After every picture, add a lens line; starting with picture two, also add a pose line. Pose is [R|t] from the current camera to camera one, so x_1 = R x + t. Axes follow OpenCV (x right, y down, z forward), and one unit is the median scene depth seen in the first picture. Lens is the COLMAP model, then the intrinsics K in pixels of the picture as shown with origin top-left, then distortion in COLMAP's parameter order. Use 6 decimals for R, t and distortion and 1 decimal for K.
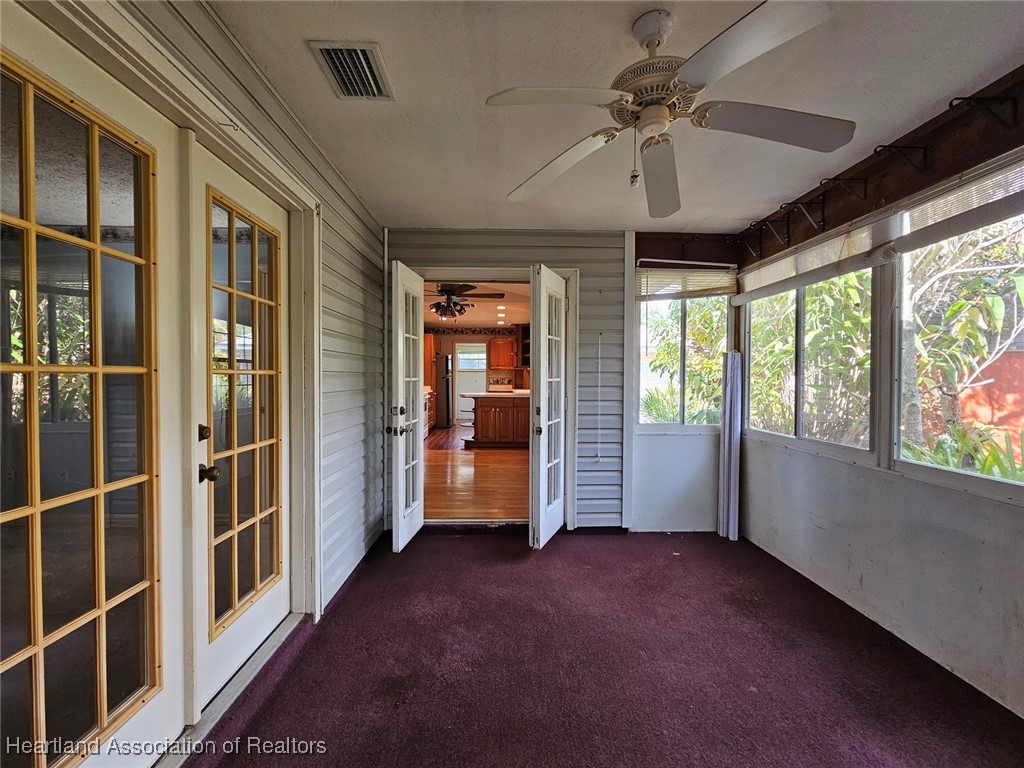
lens RADIAL K [[419.2, 0, 511.9], [0, 419.2, 382.3], [0, 0, 1]] dist [-0.004627, 0.000088]
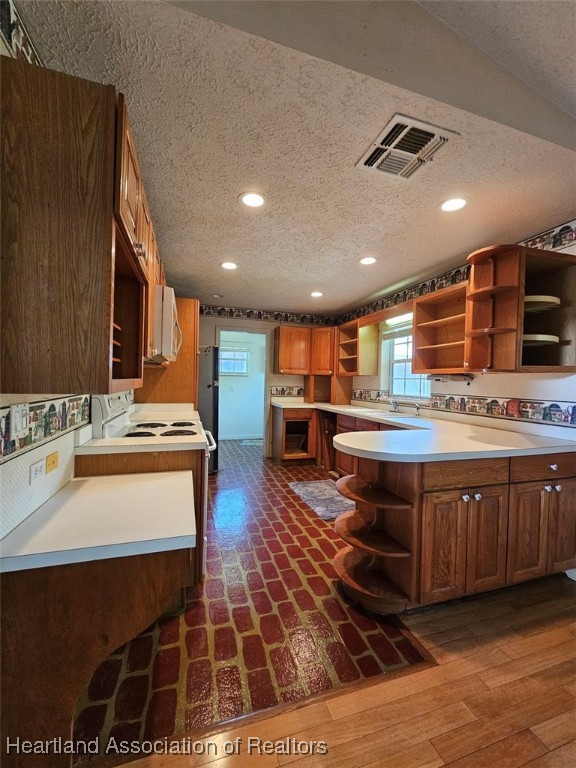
lens RADIAL K [[314.4, 0, 290.7], [0, 314.4, 382.3], [0, 0, 1]] dist [-0.004627, 0.000088]
pose [[0.959013, 0.016310, 0.282891, -0.165001], [-0.014246, 0.999855, -0.009352, -0.012430], [-0.283002, 0.004938, 0.959106, 0.520215]]
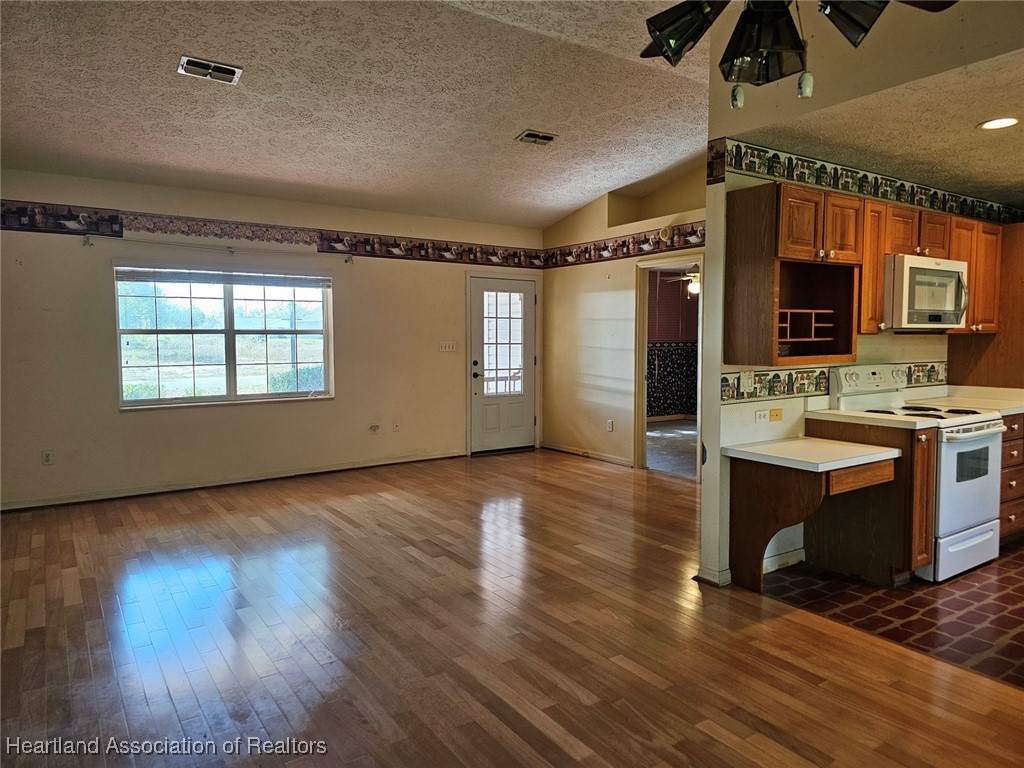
lens RADIAL K [[685.8, 0, 529.3], [0, 685.8, 373.3], [0, 0, 1]] dist [0.059755, -0.041277]
pose [[0.556313, 0.039608, -0.830028, 0.020412], [-0.008861, 0.999089, 0.041736, -0.018524], [0.830925, -0.015863, 0.556158, 0.340062]]
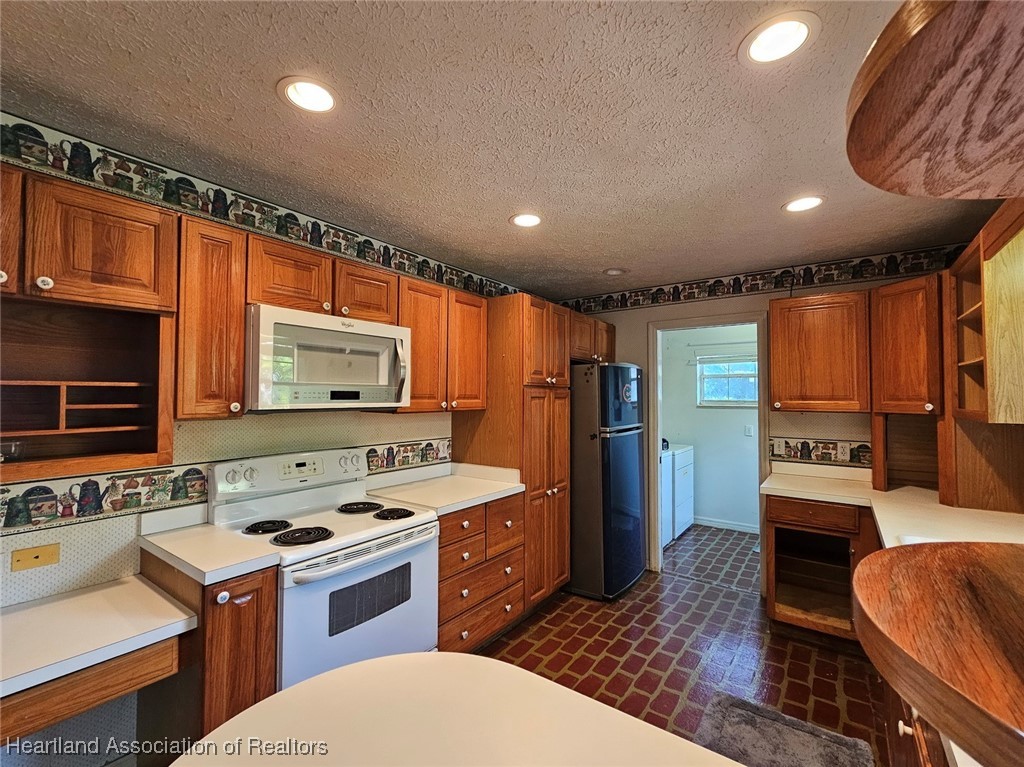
lens RADIAL K [[443.4, 0, 507.5], [0, 443.4, 386.8], [0, 0, 1]] dist [-0.002761, 0.000037]
pose [[0.787924, -0.017473, -0.615525, -0.007663], [-0.008263, 0.999207, -0.038942, -0.032076], [0.615717, 0.035770, 0.787155, 0.644826]]
